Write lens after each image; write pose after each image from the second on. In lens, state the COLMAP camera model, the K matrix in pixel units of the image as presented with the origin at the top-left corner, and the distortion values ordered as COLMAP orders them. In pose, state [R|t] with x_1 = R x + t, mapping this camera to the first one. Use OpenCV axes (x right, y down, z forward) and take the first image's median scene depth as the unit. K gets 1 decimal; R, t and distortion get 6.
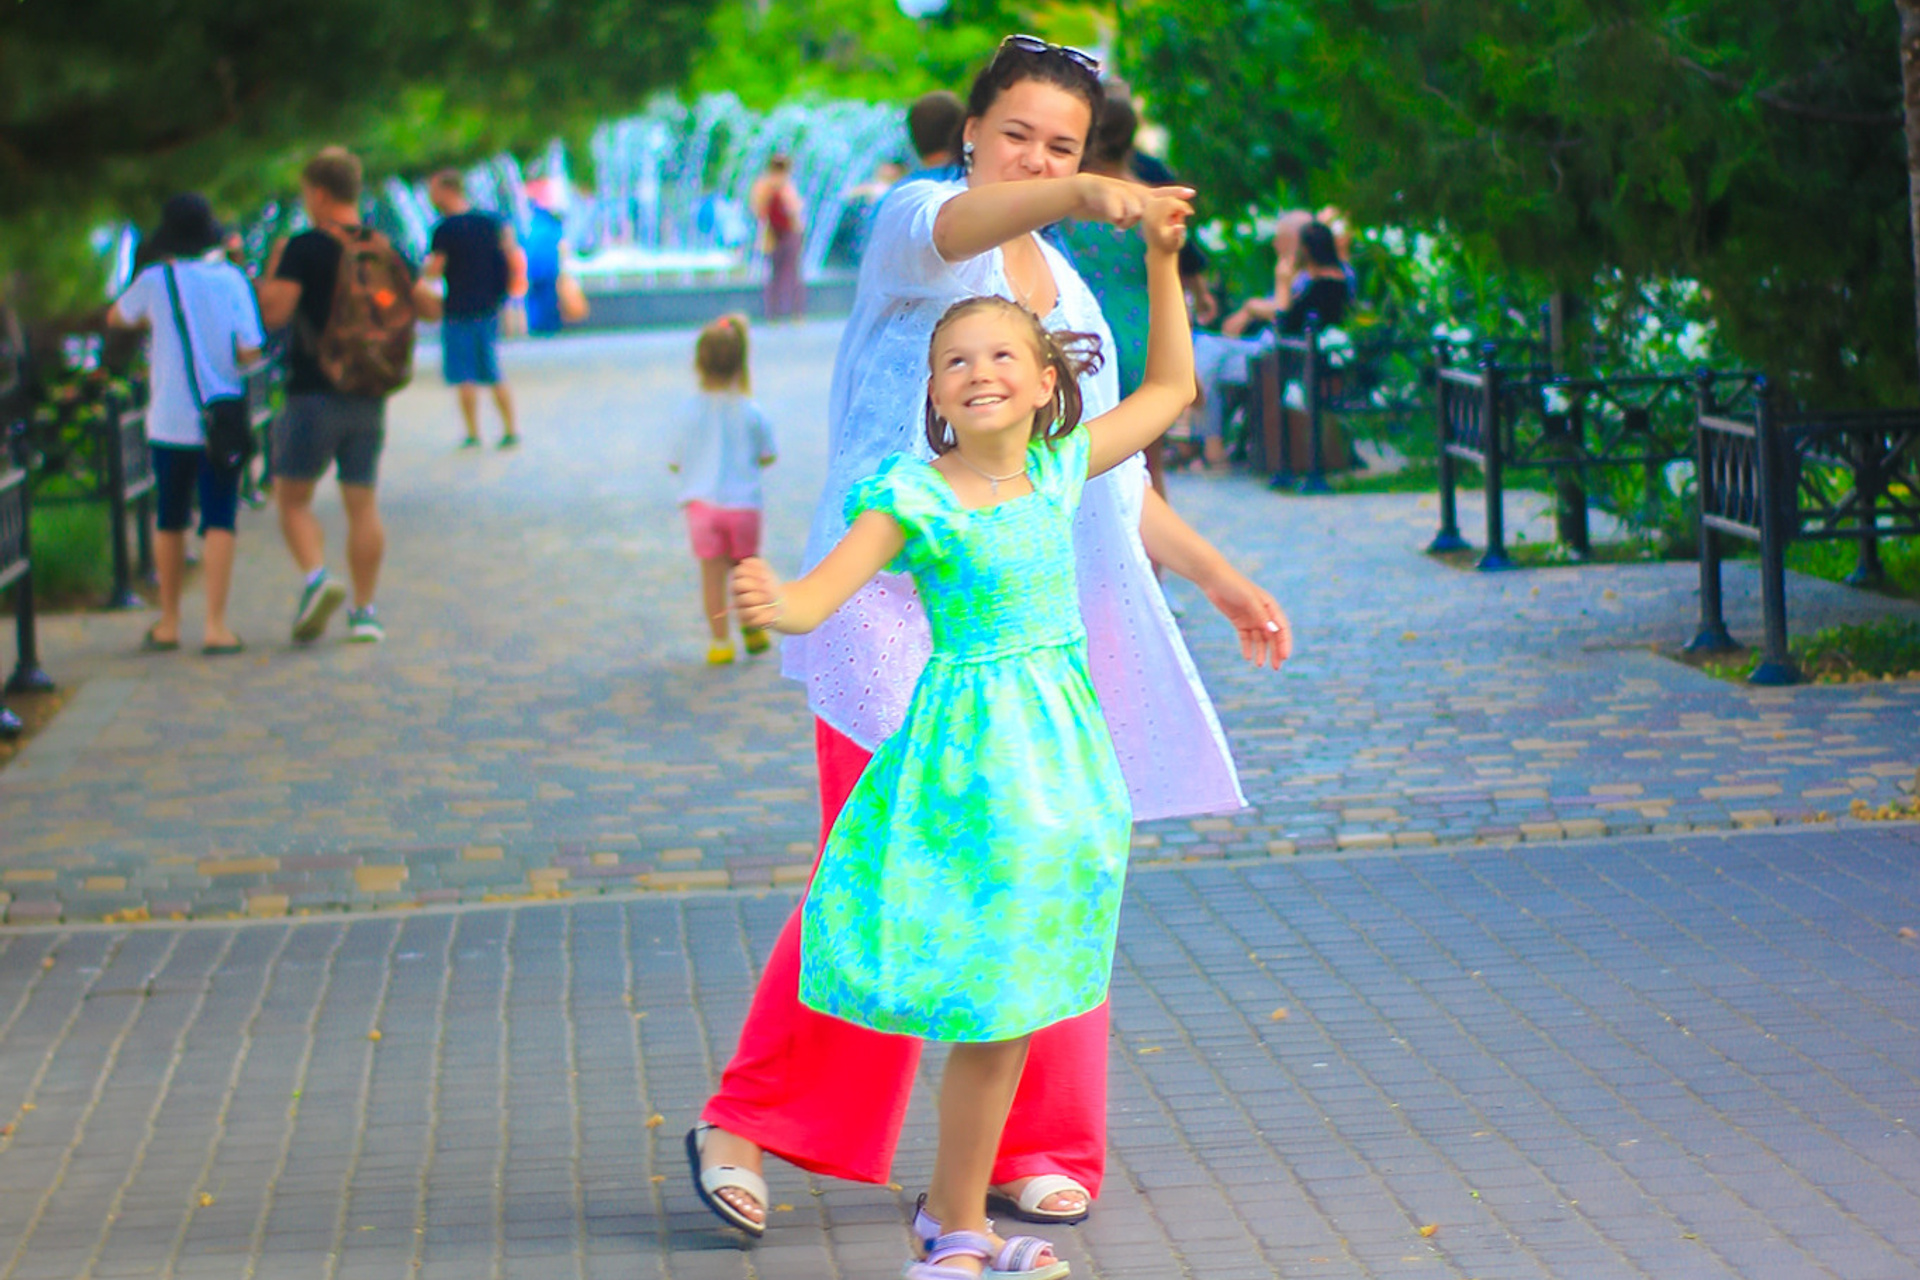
lens RADIAL K [[6751.6, 0, 847.0], [0, 6751.6, 639.1], [0, 0, 1]] dist [-0.126828, -0.403177]
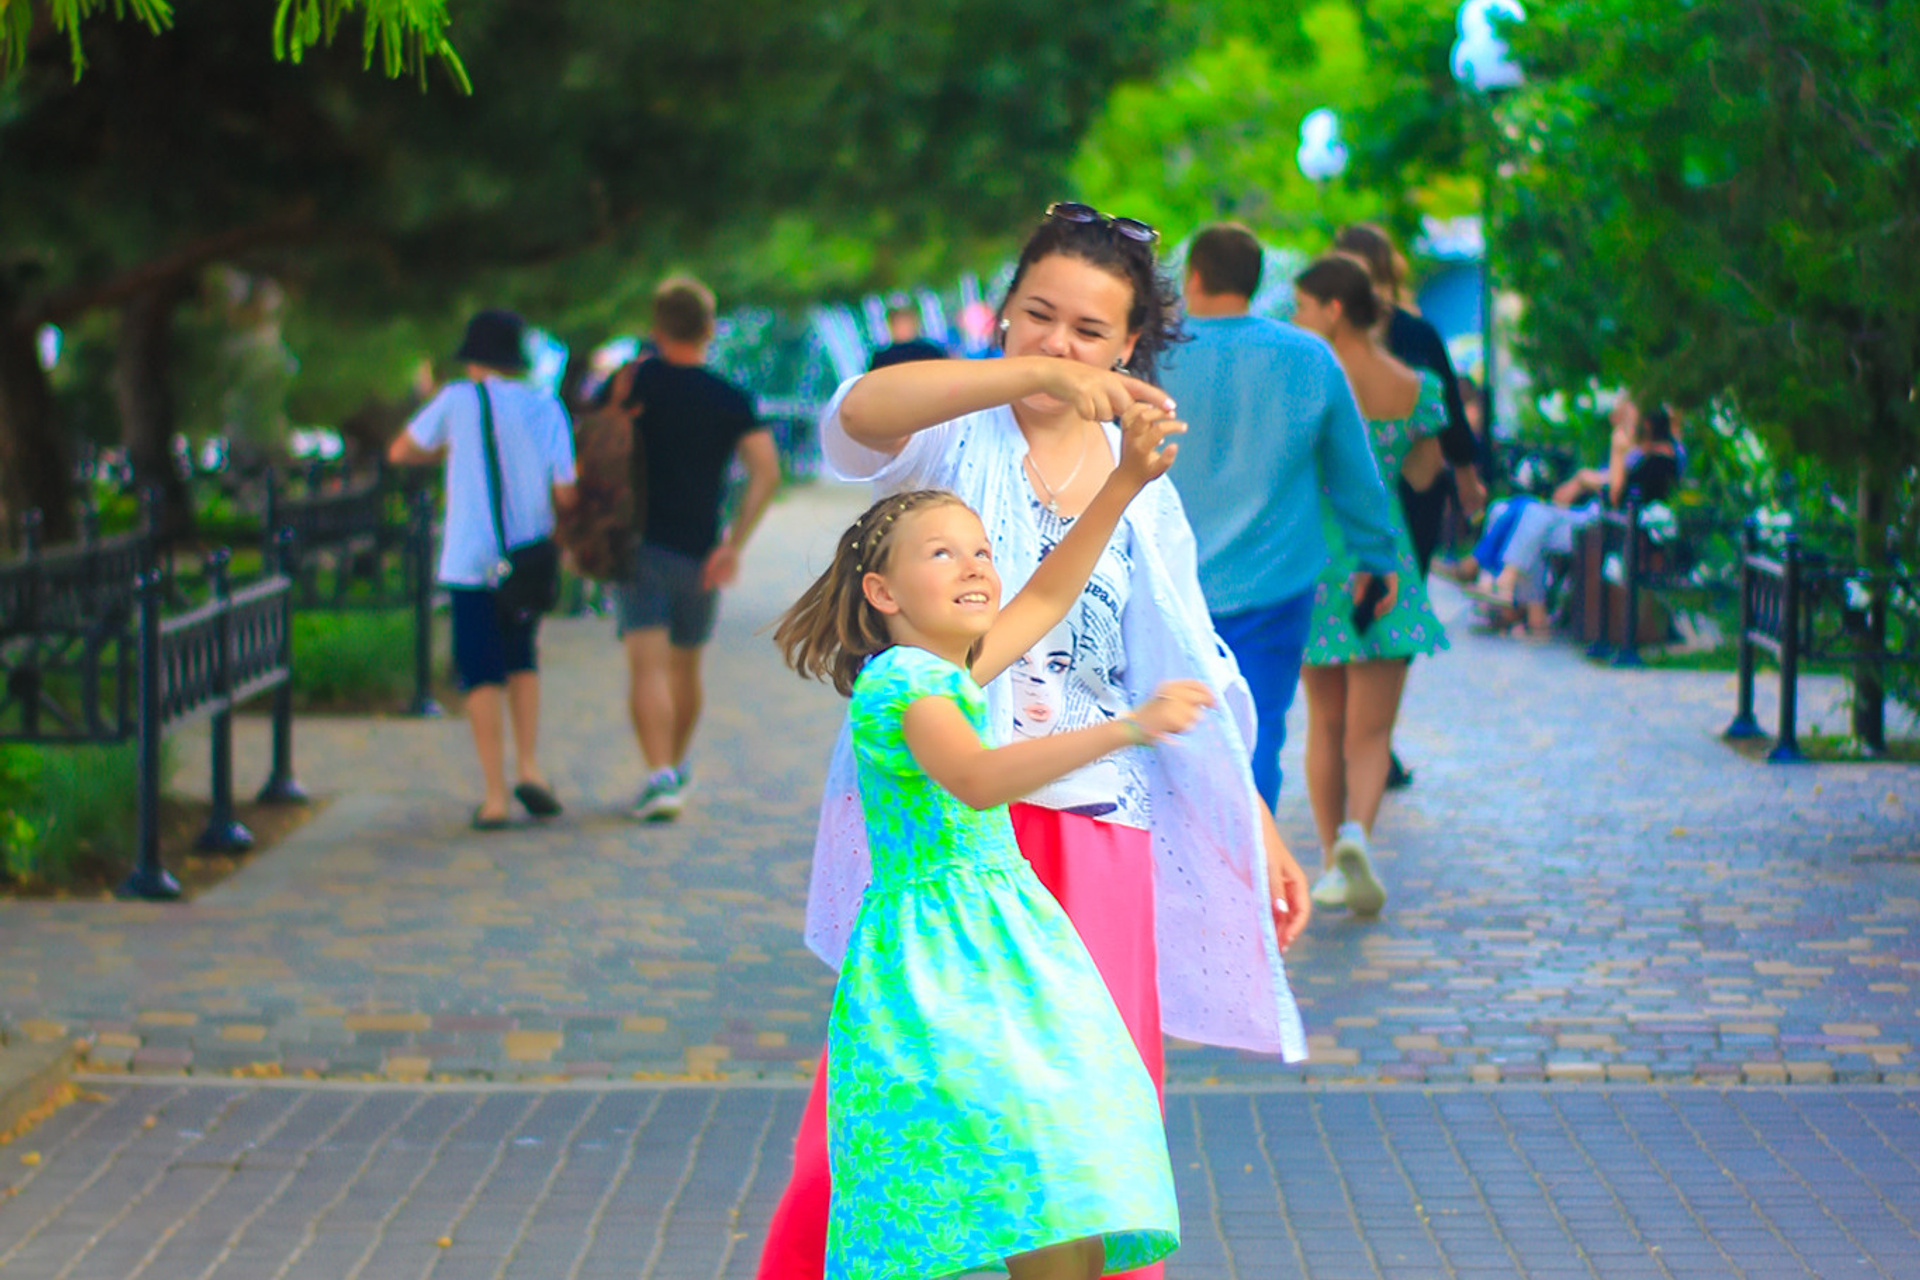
lens RADIAL K [[6264.4, 0, 960.0], [0, 6264.4, 640.0], [0, 0, 1]] dist [-0.076468, -1.151072]
pose [[0.997158, 0.058985, -0.046873, 0.024585], [-0.059751, 0.998099, -0.015120, -0.010033], [0.045892, 0.017878, 0.998786, 0.108114]]
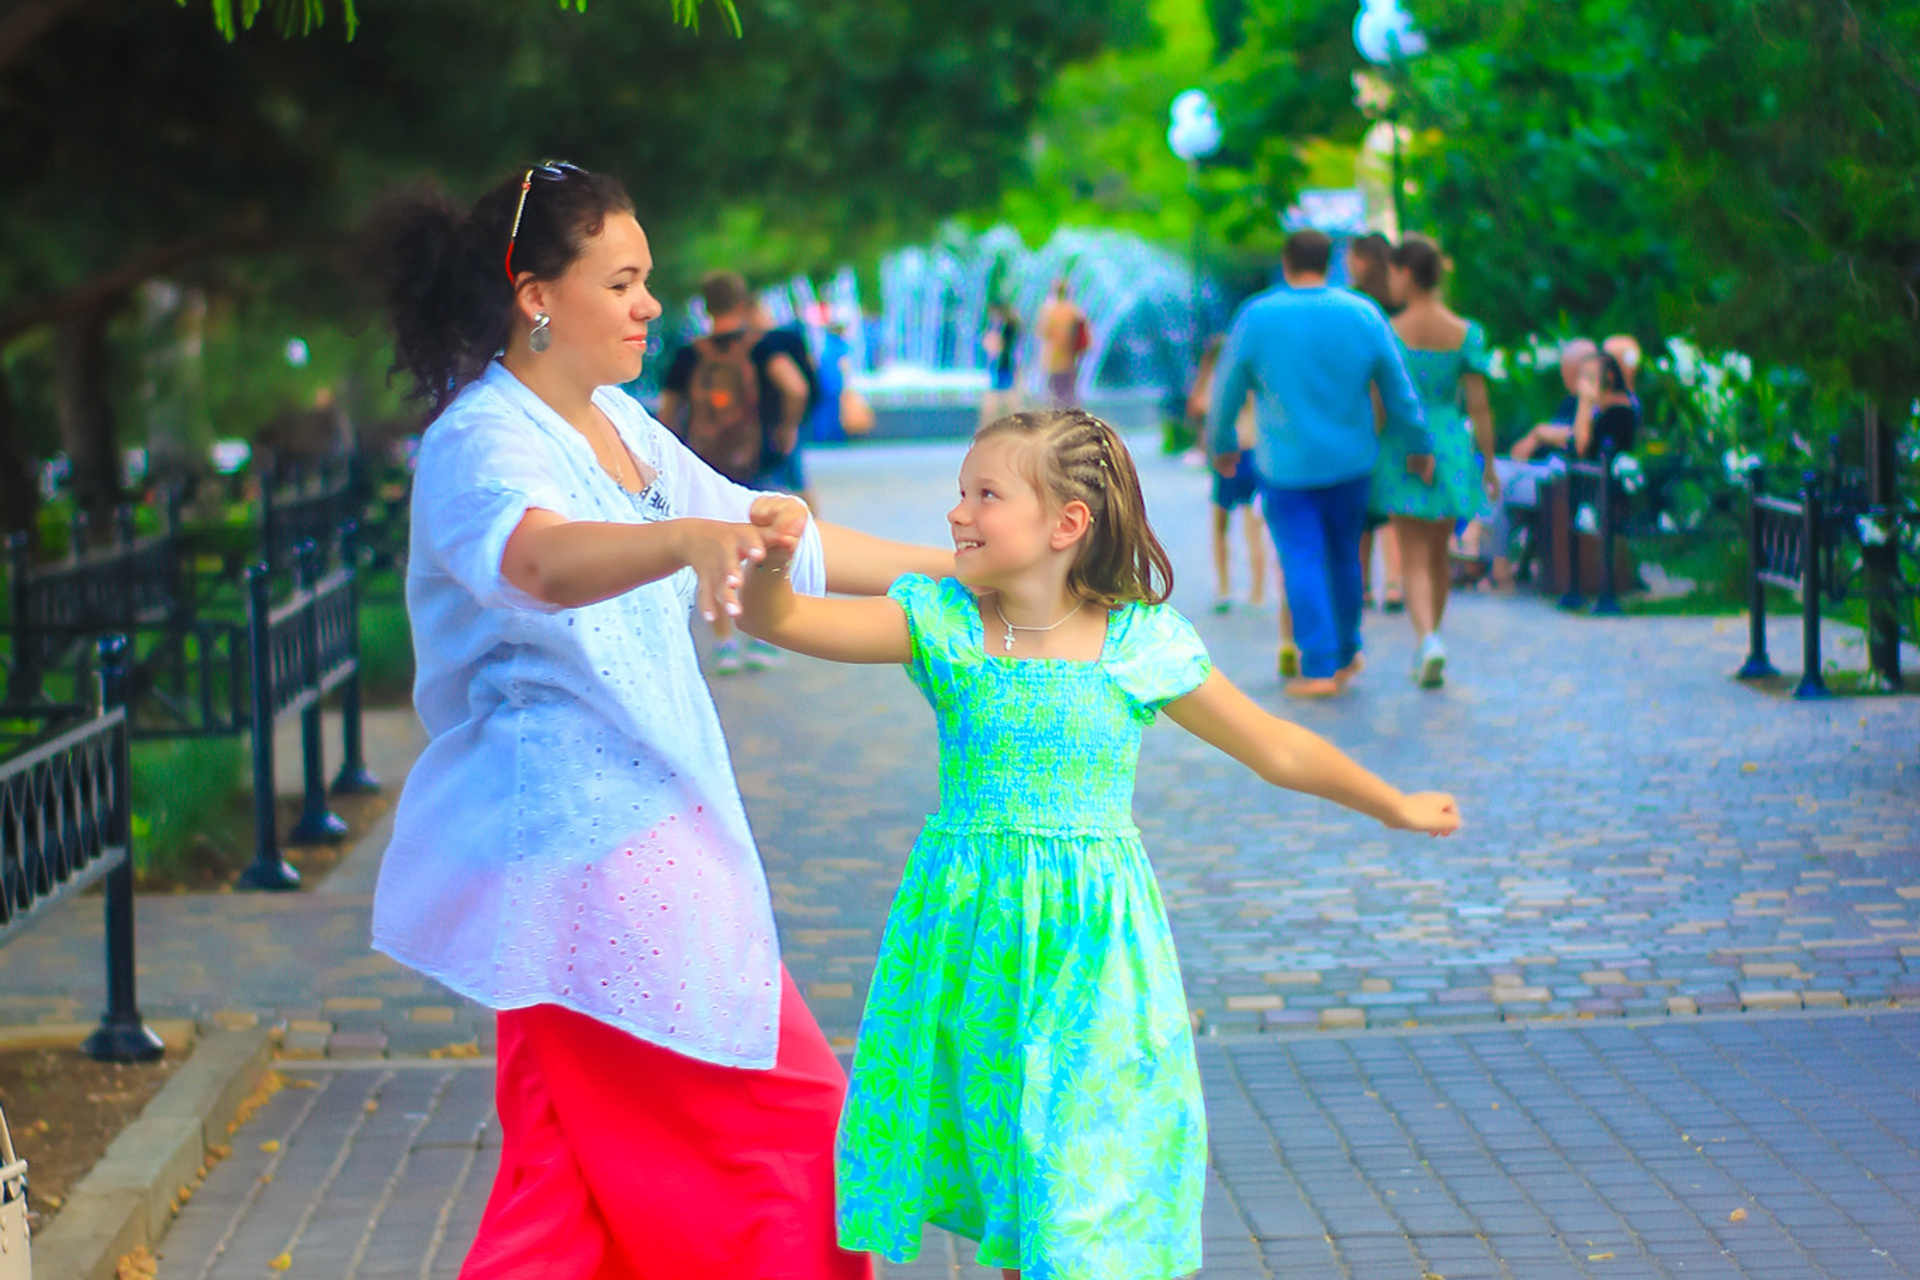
lens RADIAL K [[6119.7, 0, 960.0], [0, 6119.7, 640.0], [0, 0, 1]] dist [-0.182034, 1.028134]
pose [[0.999539, 0.021254, -0.021689, -0.016164], [-0.021557, 0.999672, -0.013814, -0.005214], [0.021388, 0.014276, 0.999669, 0.125188]]
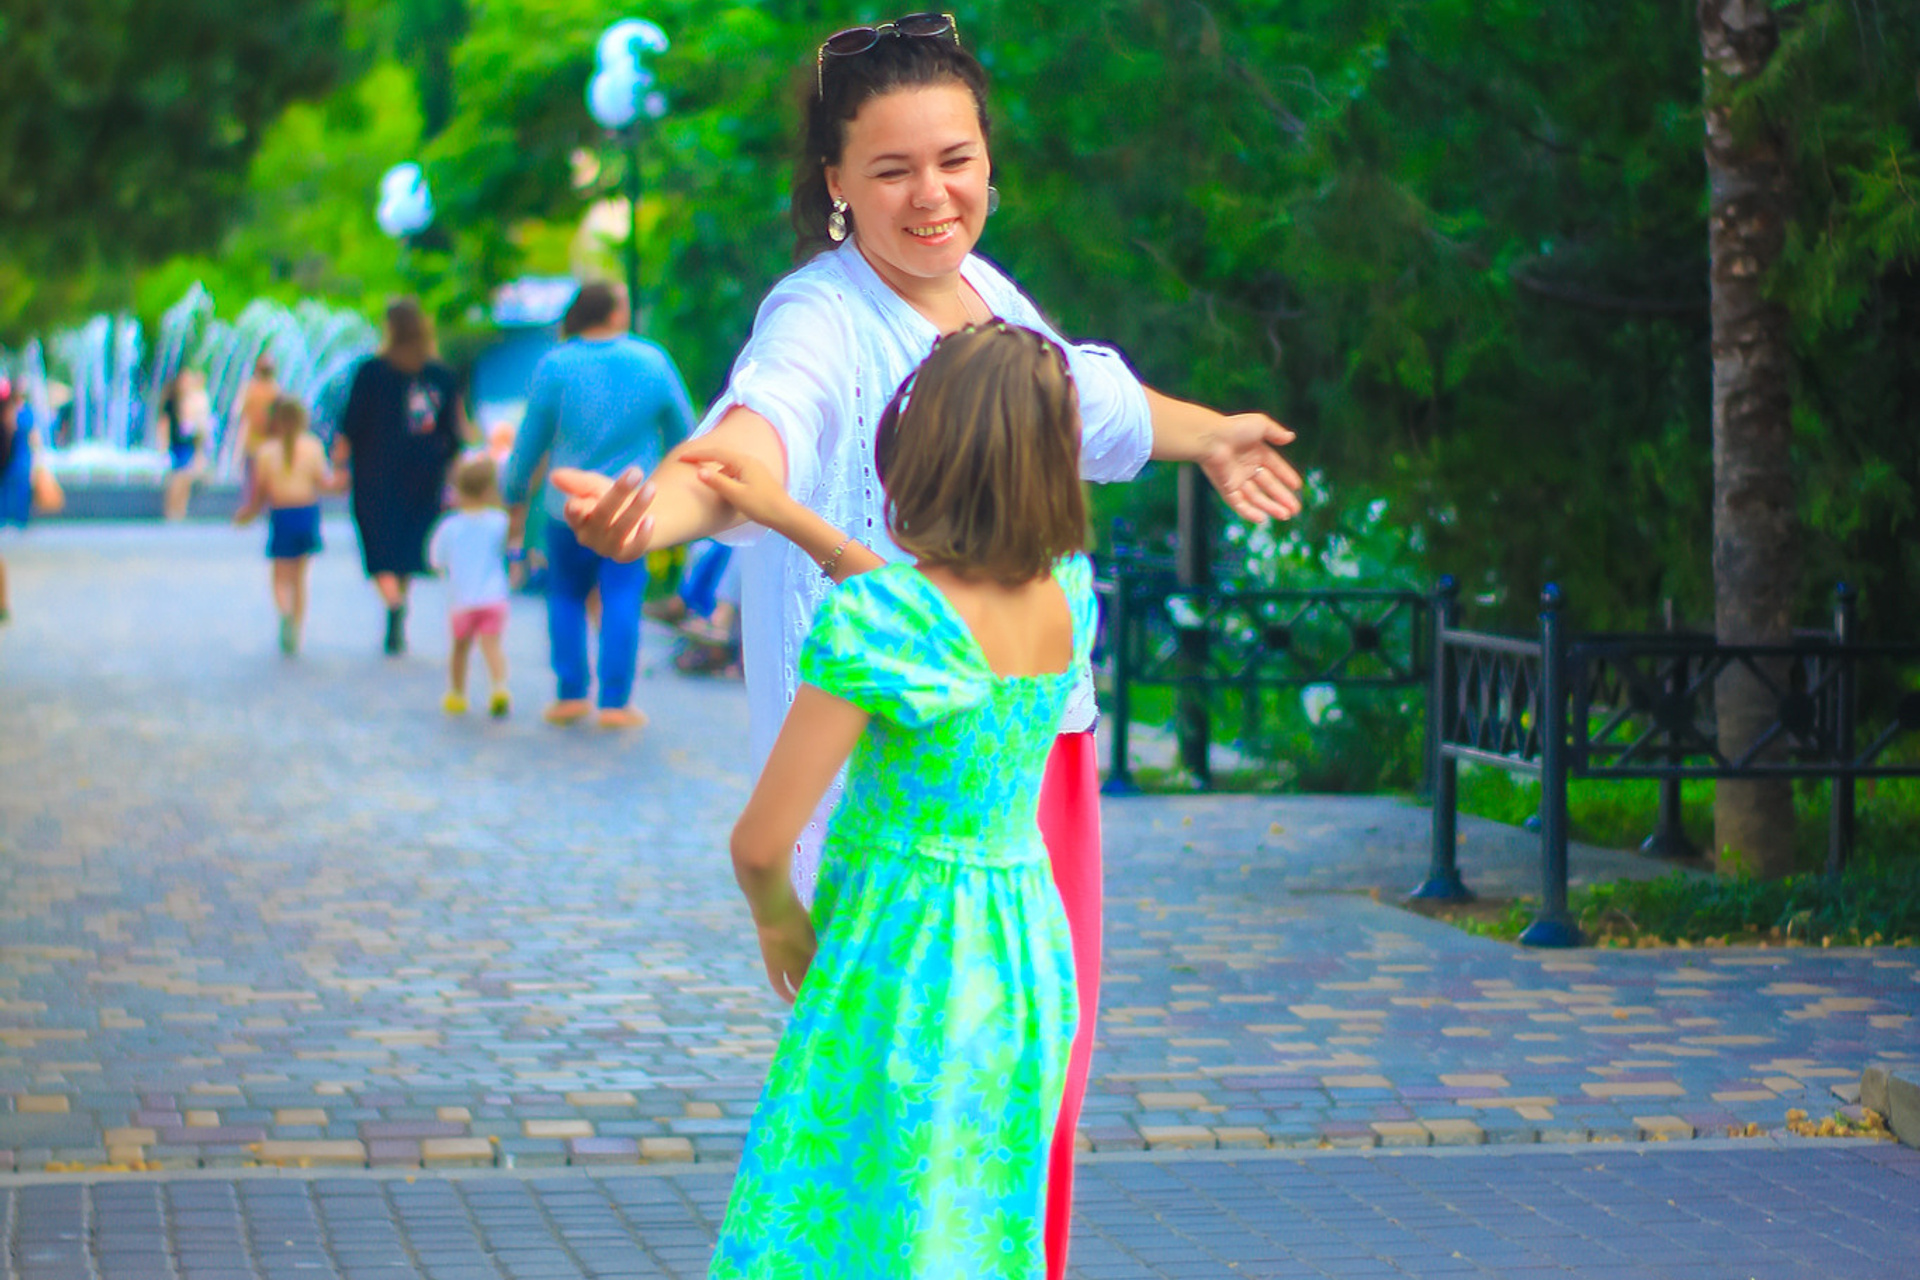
lens RADIAL K [[6169.4, 0, 960.0], [0, 6169.4, 640.0], [0, 0, 1]] dist [-0.085928, -0.975944]
pose [[0.992749, 0.047771, 0.110307, -0.026116], [-0.044134, 0.998406, -0.035186, -0.001284], [-0.111812, 0.030063, 0.993274, 0.246349]]
